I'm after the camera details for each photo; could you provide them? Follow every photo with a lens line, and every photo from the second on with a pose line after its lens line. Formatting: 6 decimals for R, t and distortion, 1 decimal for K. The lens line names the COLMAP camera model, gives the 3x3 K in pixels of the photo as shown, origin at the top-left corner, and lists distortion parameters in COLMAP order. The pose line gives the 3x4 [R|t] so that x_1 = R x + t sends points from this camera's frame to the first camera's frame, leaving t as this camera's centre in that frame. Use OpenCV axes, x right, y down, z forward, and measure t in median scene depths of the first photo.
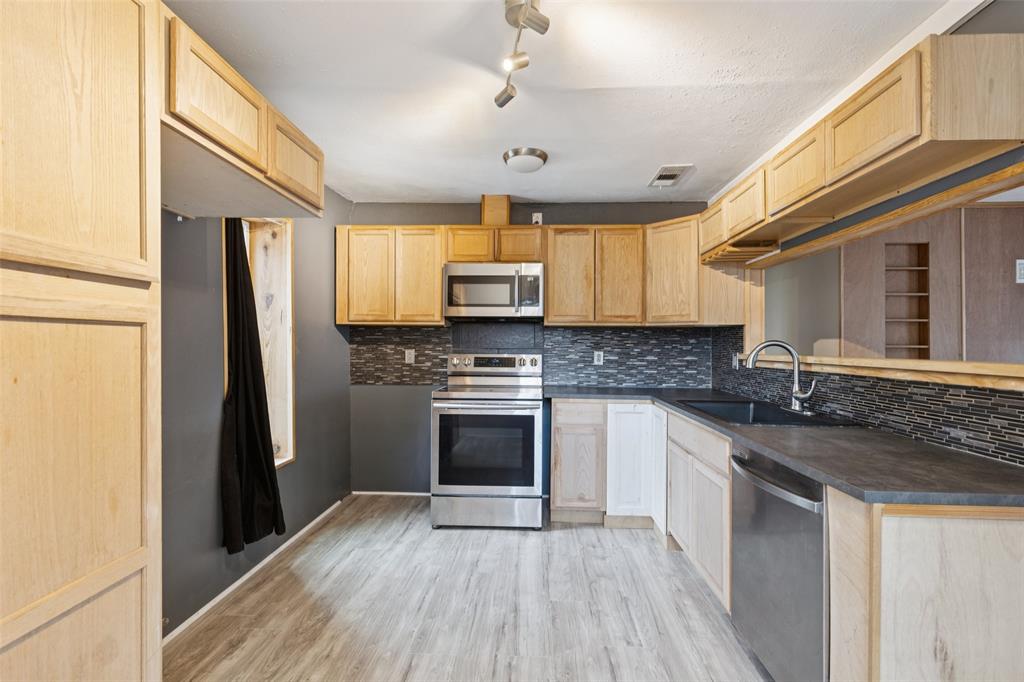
lens RADIAL K [[466.4, 0, 525.9], [0, 466.4, 341.0], [0, 0, 1]] dist [0.009681, -0.003241]
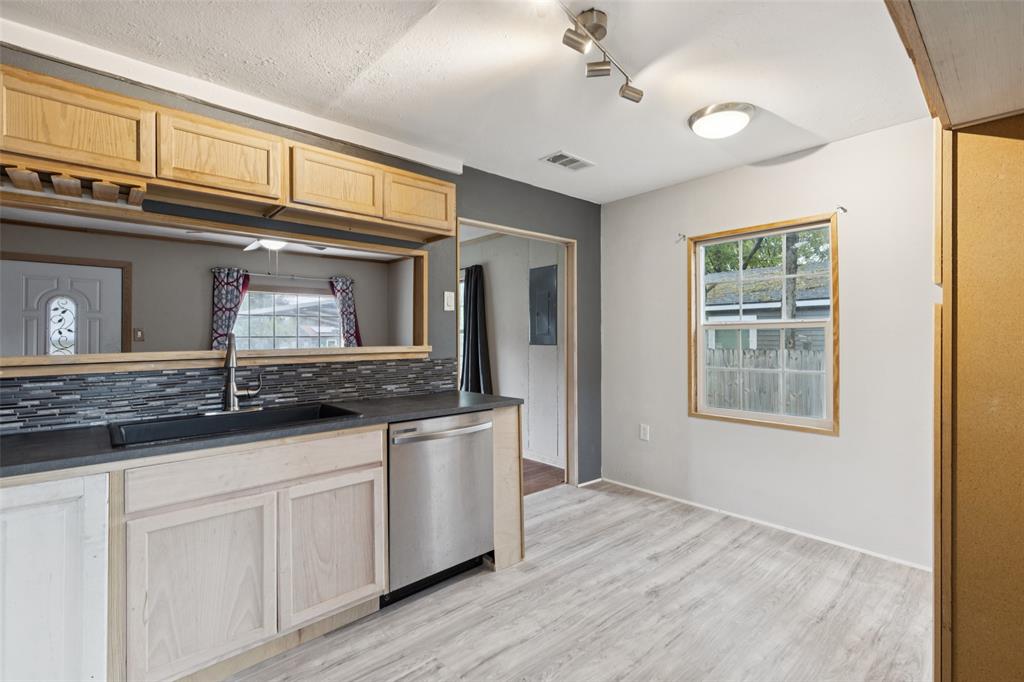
lens RADIAL K [[466.4, 0, 521.6], [0, 466.4, 332.4], [0, 0, 1]] dist [0.009681, -0.003241]
pose [[-0.693491, 0.003289, 0.720458, -0.340996], [-0.002225, 0.999975, -0.006707, 0.001674], [-0.720462, -0.006254, -0.693466, 0.946935]]
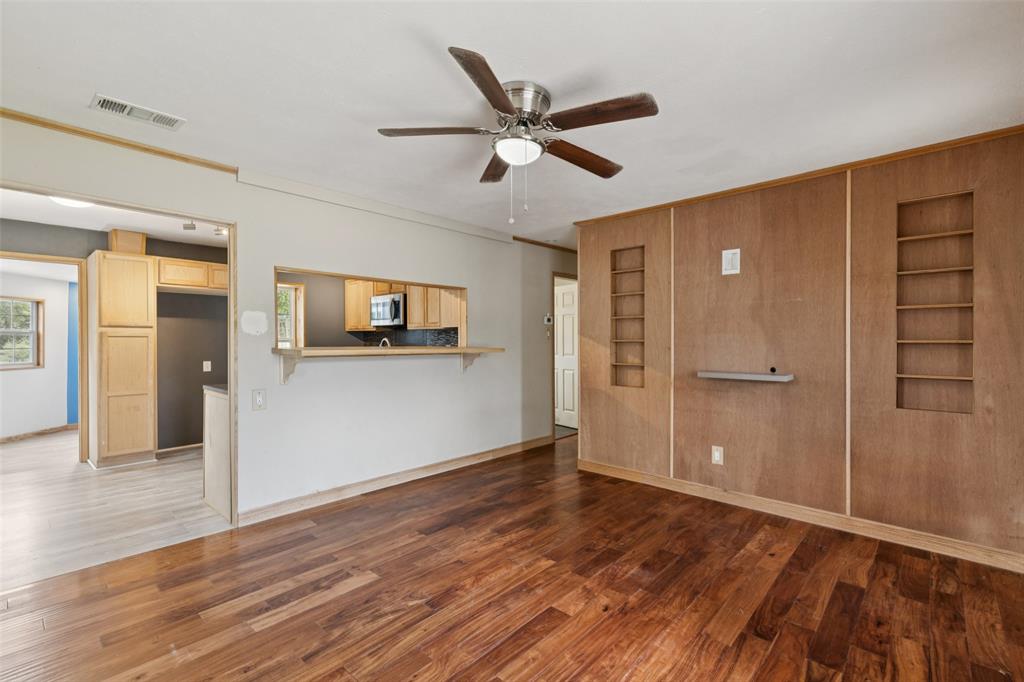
lens RADIAL K [[466.4, 0, 517.0], [0, 466.4, 341.2], [0, 0, 1]] dist [0.009681, -0.003241]
pose [[0.760399, -0.006257, -0.649426, 1.610397], [0.009111, 0.999958, 0.001033, 0.011255], [0.649392, -0.006702, 0.760424, -0.021048]]
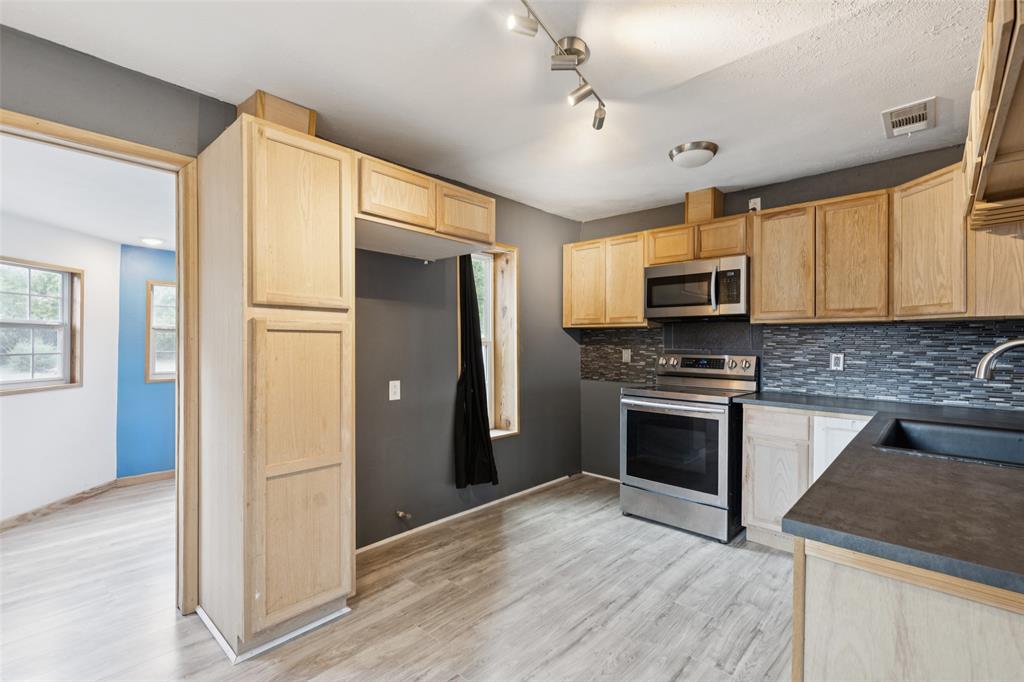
lens RADIAL K [[466.4, 0, 516.4], [0, 466.4, 342.8], [0, 0, 1]] dist [0.009681, -0.003241]
pose [[0.753526, -0.001502, -0.657417, 0.329927], [0.001825, 0.999998, -0.000193, 0.003165], [0.657416, -0.001055, 0.753527, 0.023063]]
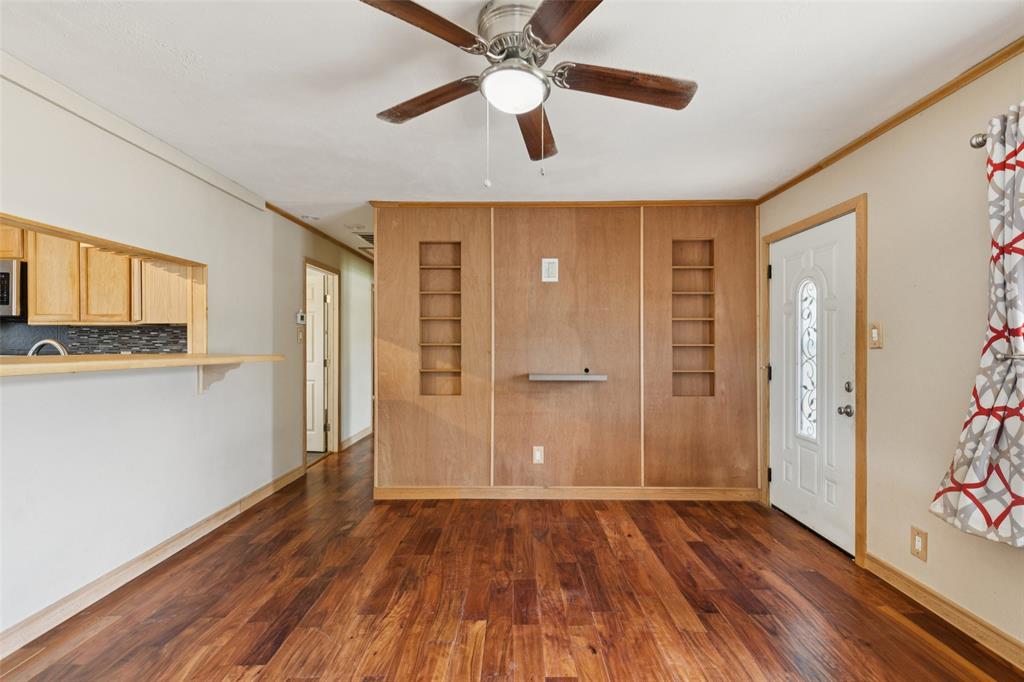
lens RADIAL K [[466.4, 0, 529.3], [0, 466.4, 342.4], [0, 0, 1]] dist [0.009681, -0.003241]
pose [[0.998911, -0.006675, 0.046167, 1.155268], [0.006575, 0.999976, 0.002298, 0.007546], [-0.046181, -0.001992, 0.998931, -0.015378]]
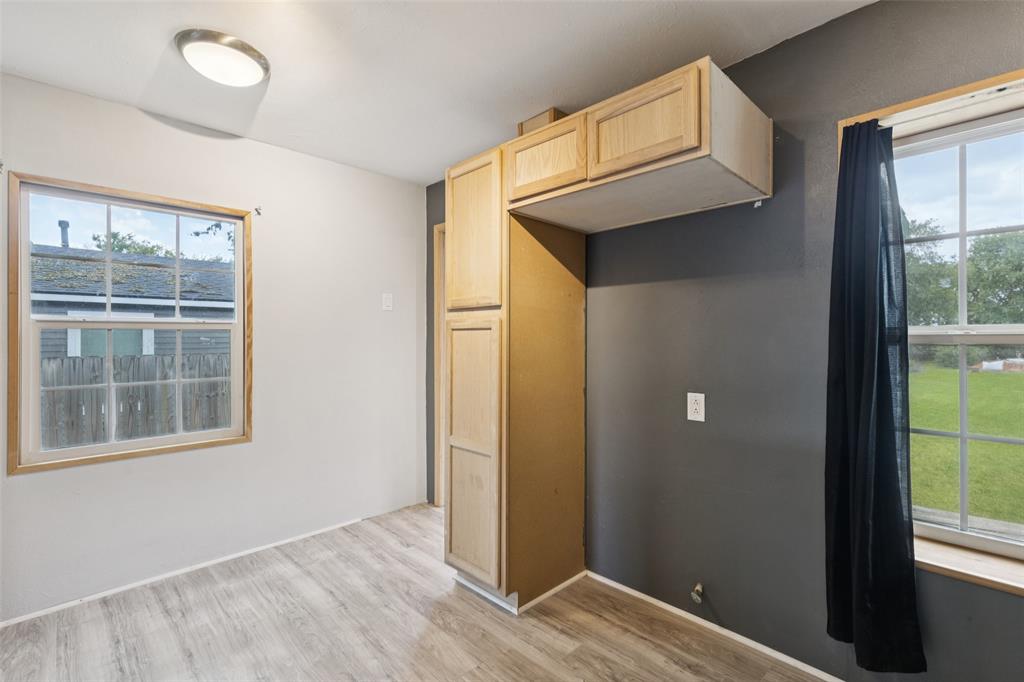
lens RADIAL K [[466.4, 0, 520.2], [0, 466.4, 339.6], [0, 0, 1]] dist [0.009681, -0.003241]
pose [[-0.695588, 0.002510, -0.718436, 0.165745], [0.003160, 0.999995, 0.000434, 0.002950], [0.718433, -0.001968, -0.695593, 0.861194]]
